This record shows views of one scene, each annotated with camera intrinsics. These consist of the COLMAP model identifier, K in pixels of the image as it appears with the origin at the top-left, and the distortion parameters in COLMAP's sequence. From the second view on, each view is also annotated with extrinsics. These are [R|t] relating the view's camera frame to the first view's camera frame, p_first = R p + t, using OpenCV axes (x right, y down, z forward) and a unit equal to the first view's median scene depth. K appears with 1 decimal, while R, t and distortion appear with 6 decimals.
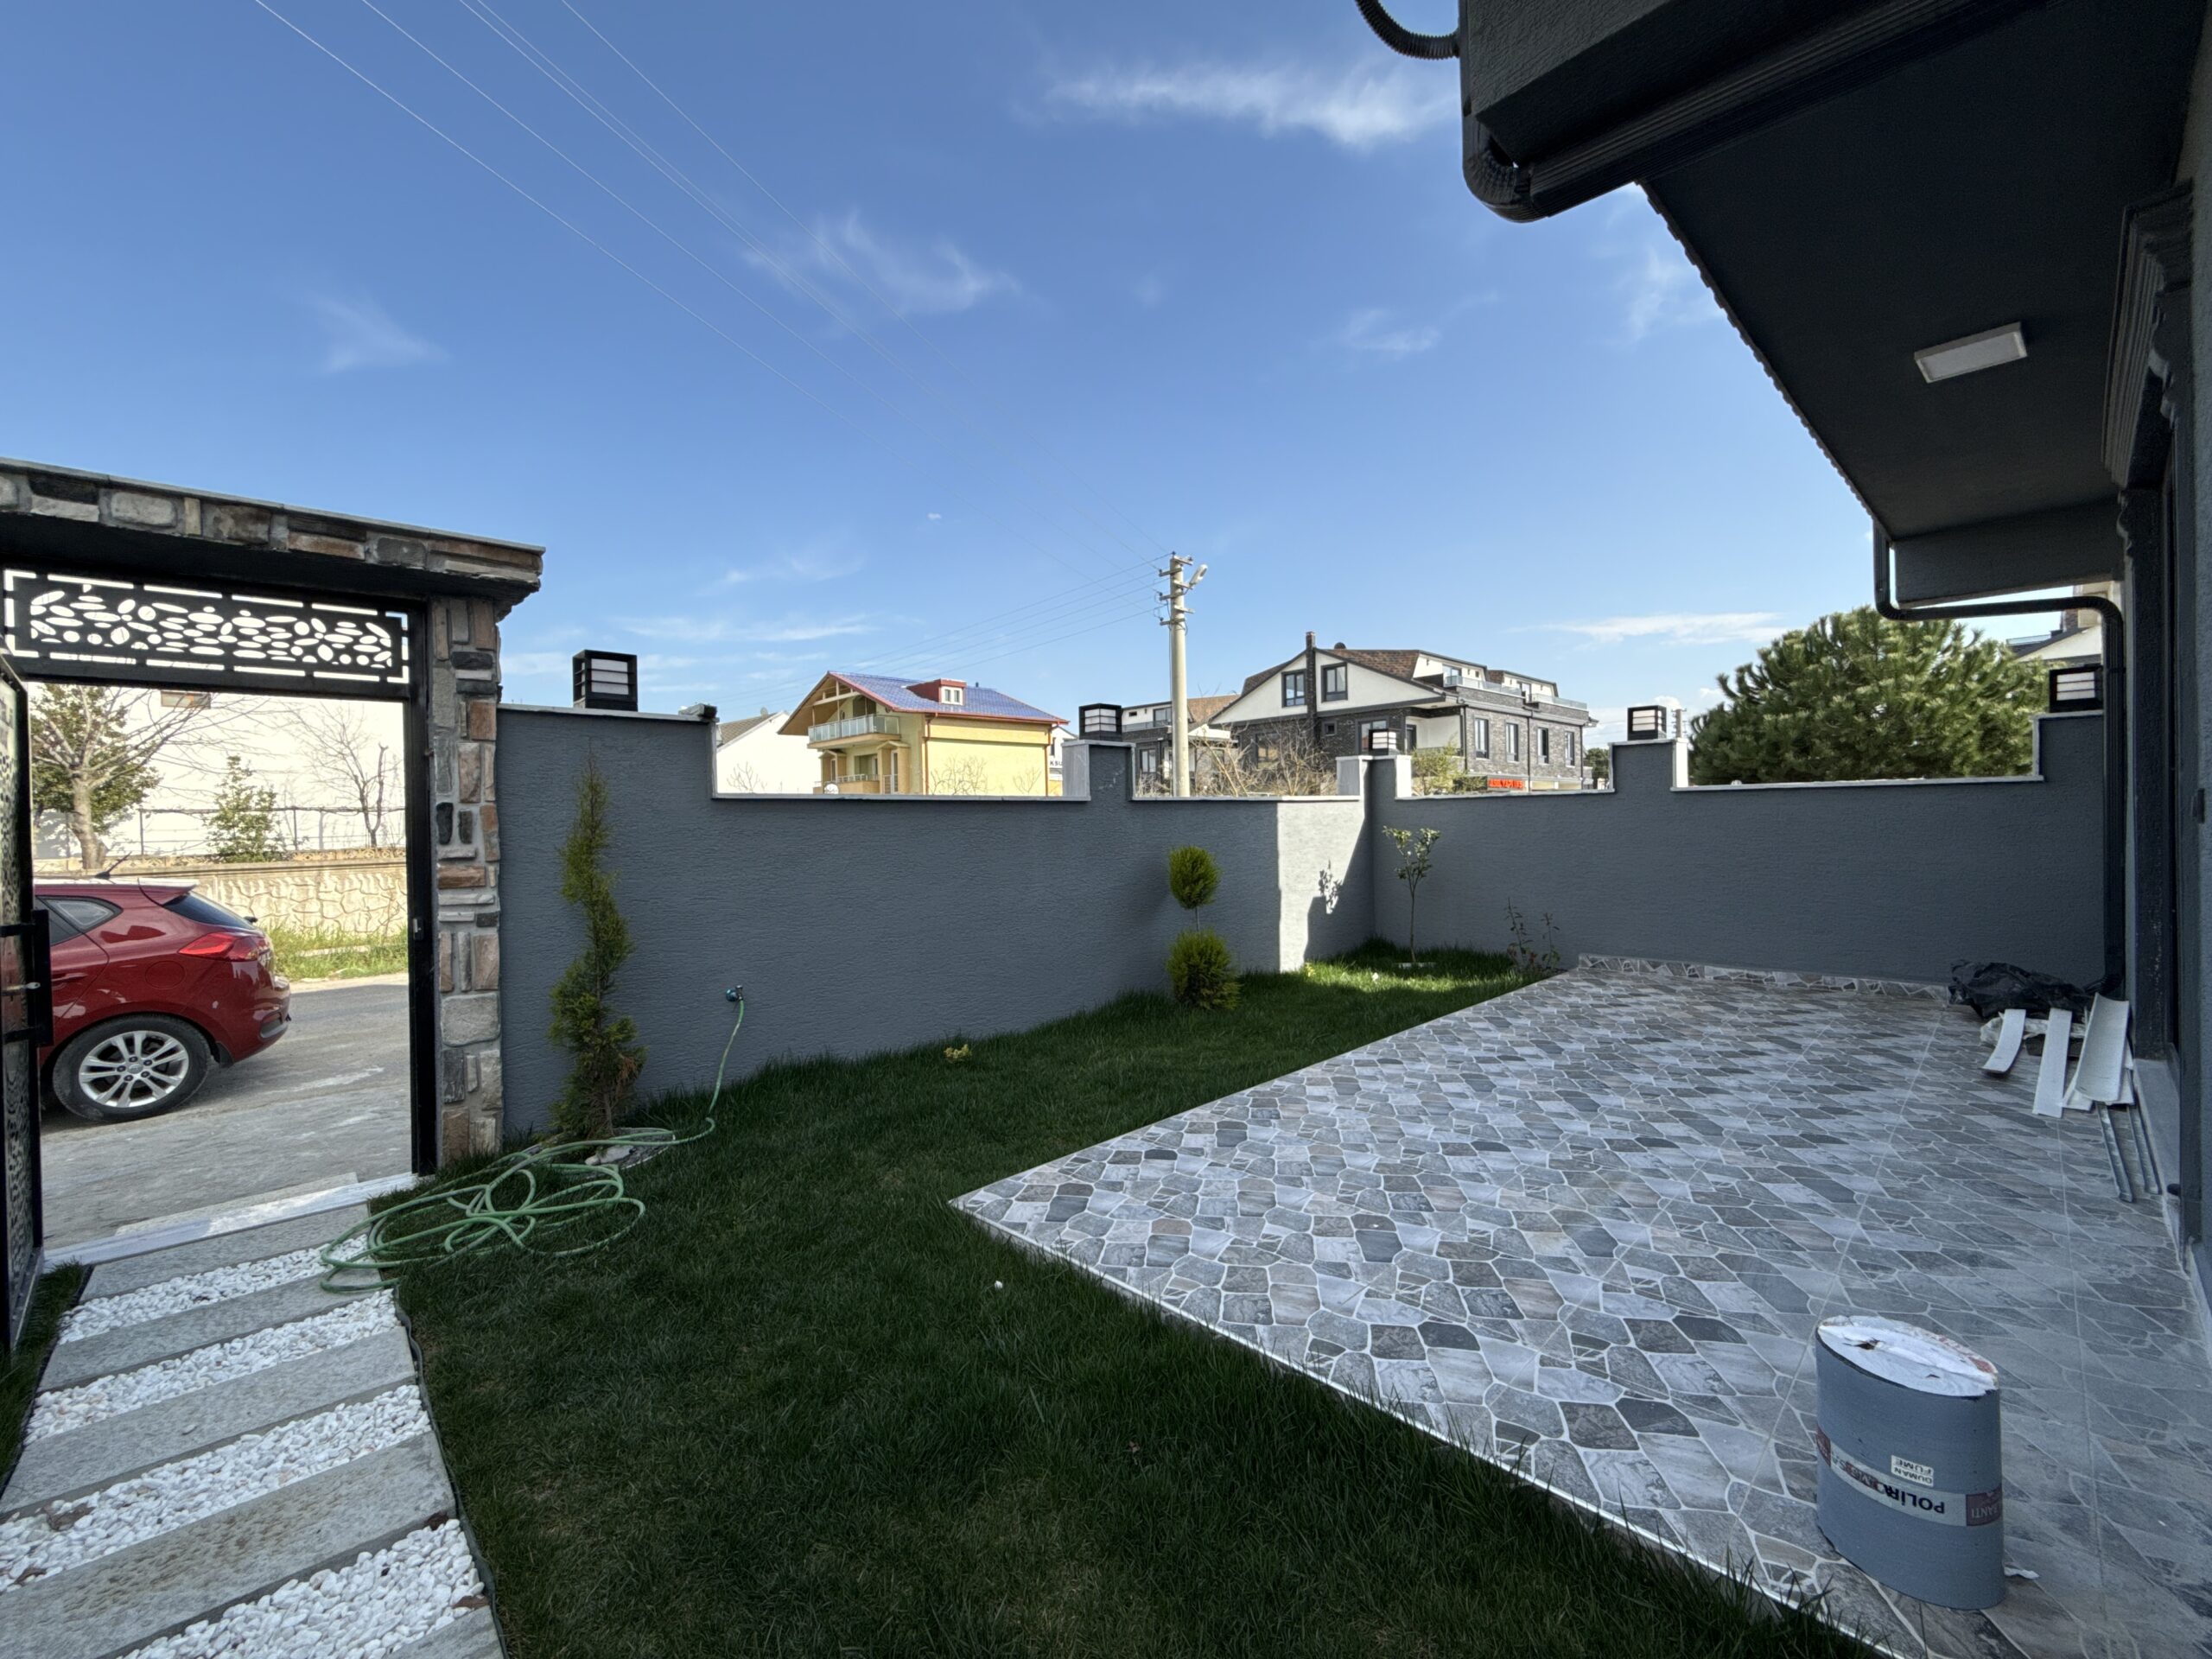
lens RADIAL K [[906.1, 0, 1104.5], [0, 906.1, 831.7], [0, 0, 1]] dist [0.001552, 0.000500]
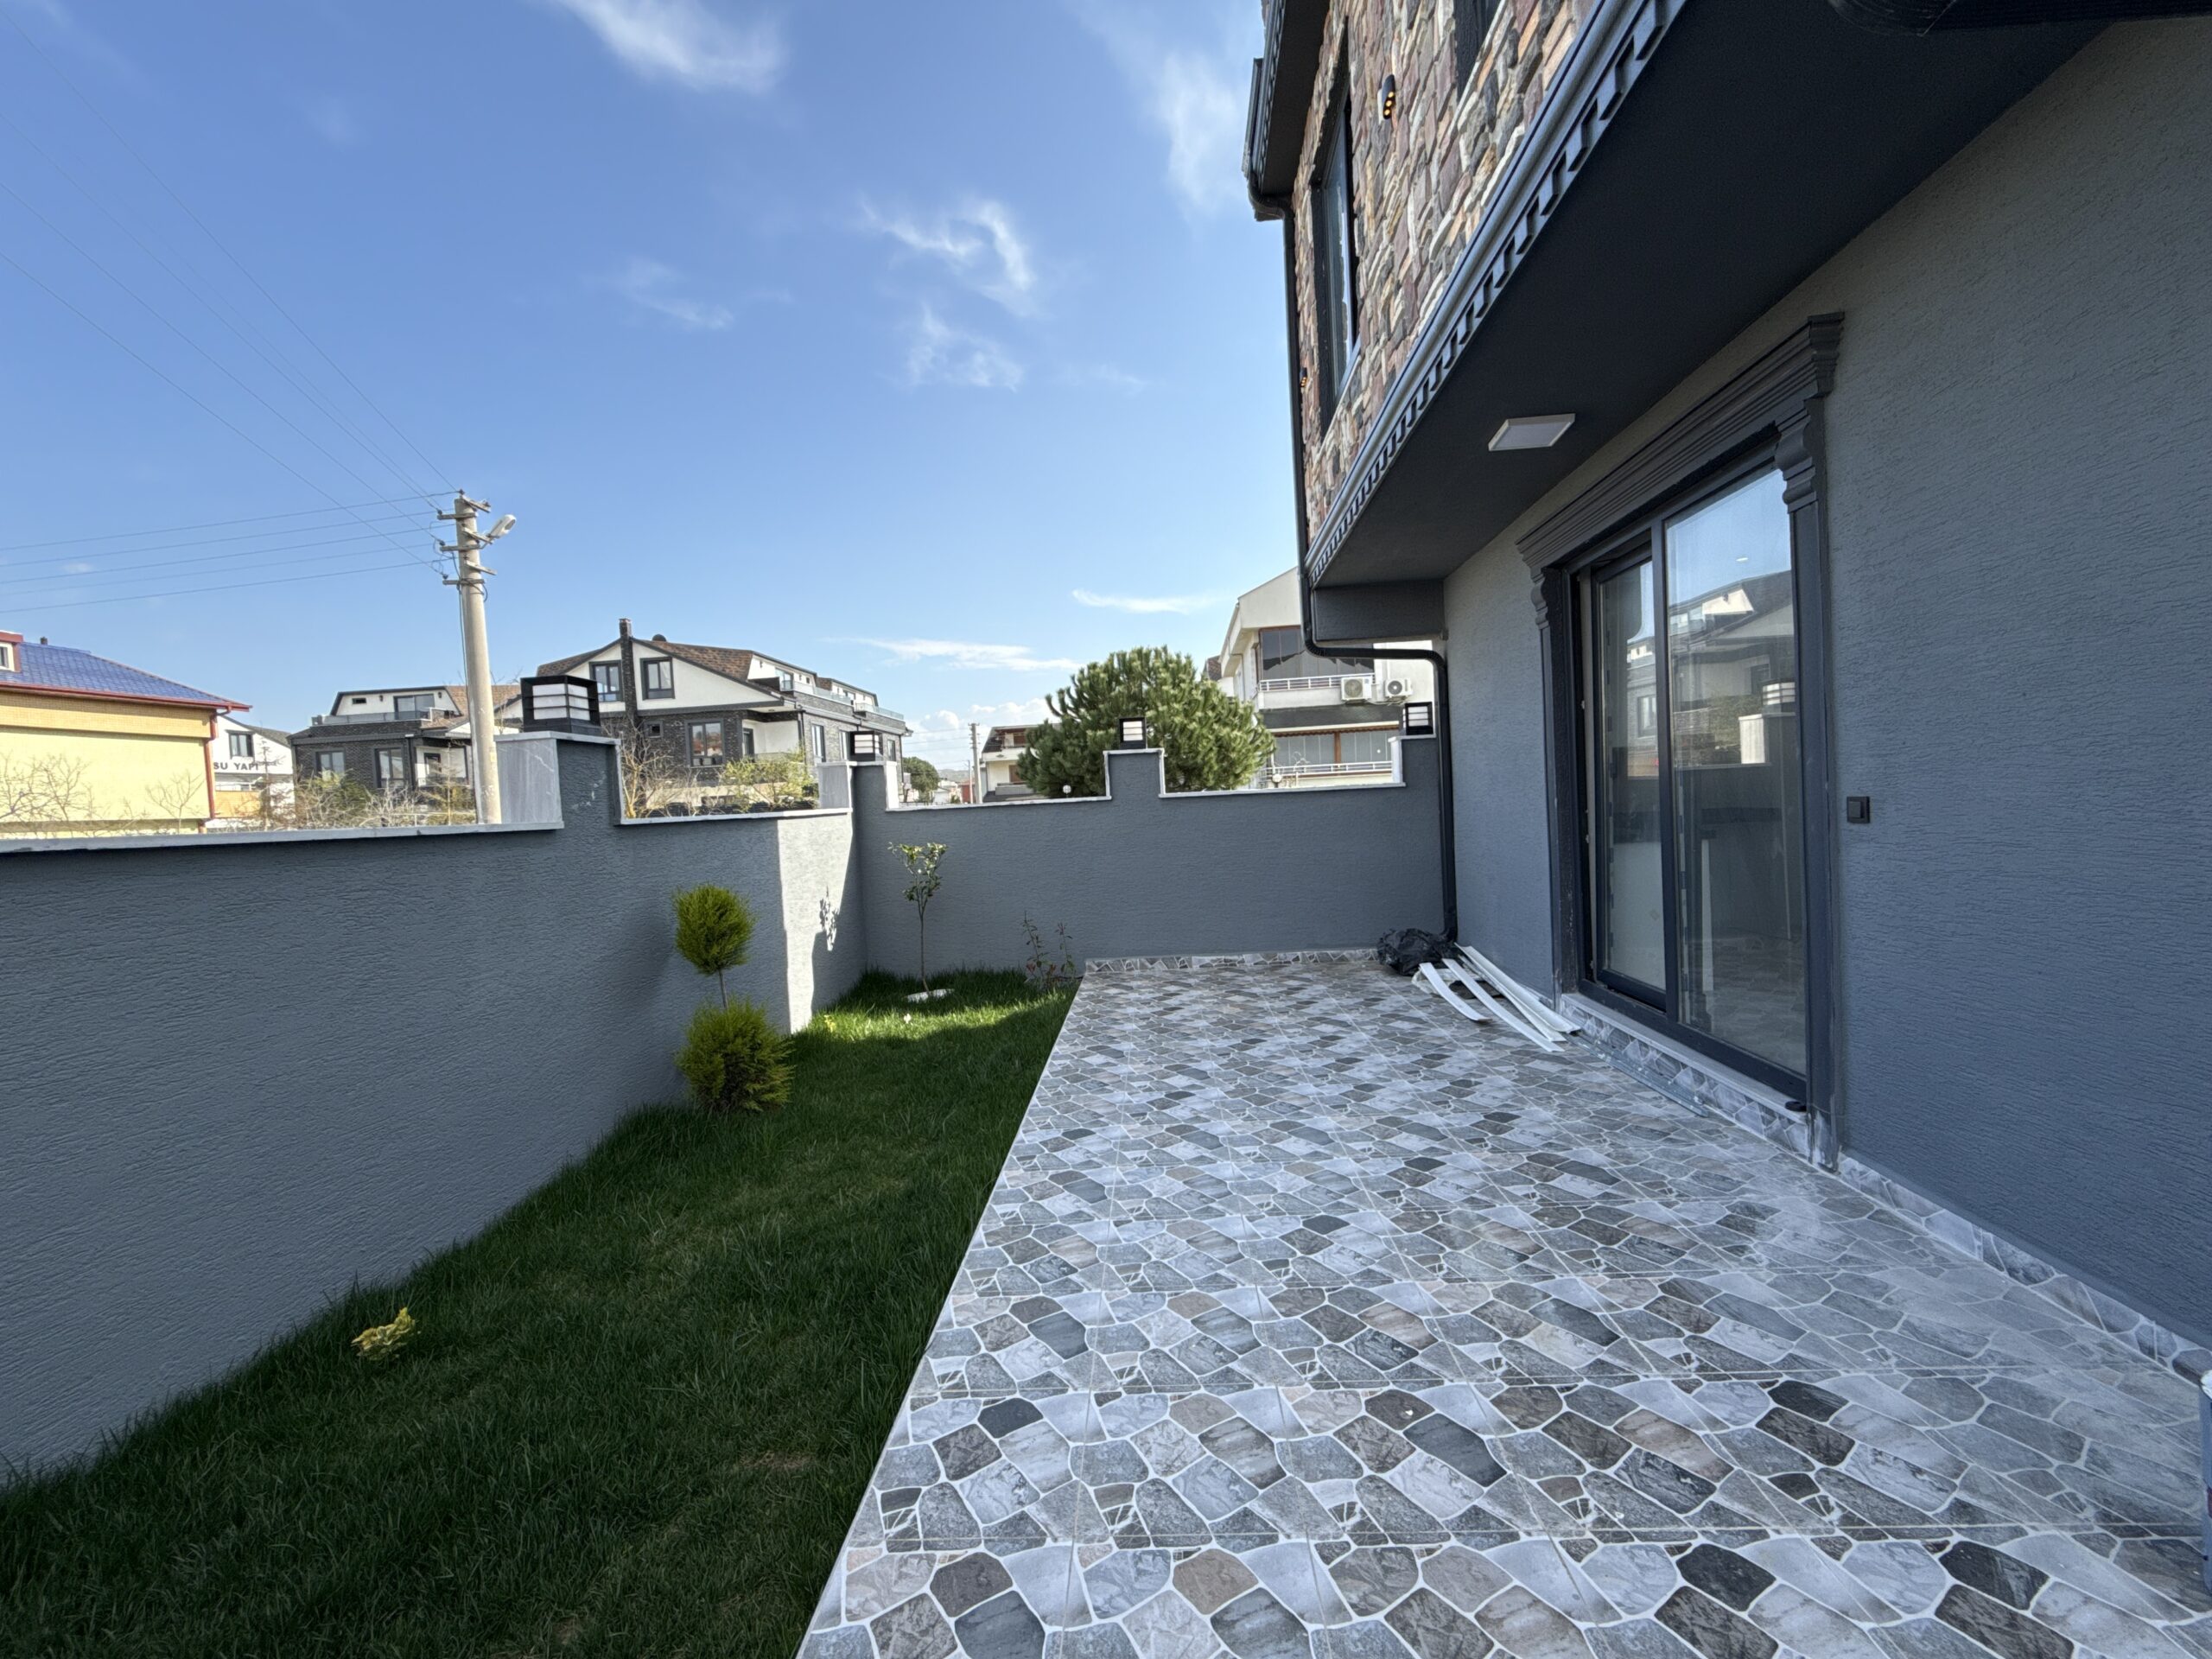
lens RADIAL K [[906.1, 0, 1104.5], [0, 906.1, 831.7], [0, 0, 1]] dist [0.001552, 0.000500]
pose [[0.742234, -0.041141, 0.668877, -0.181882], [0.045254, 0.998912, 0.011224, -0.025298], [-0.668611, 0.021939, 0.743288, 0.321433]]
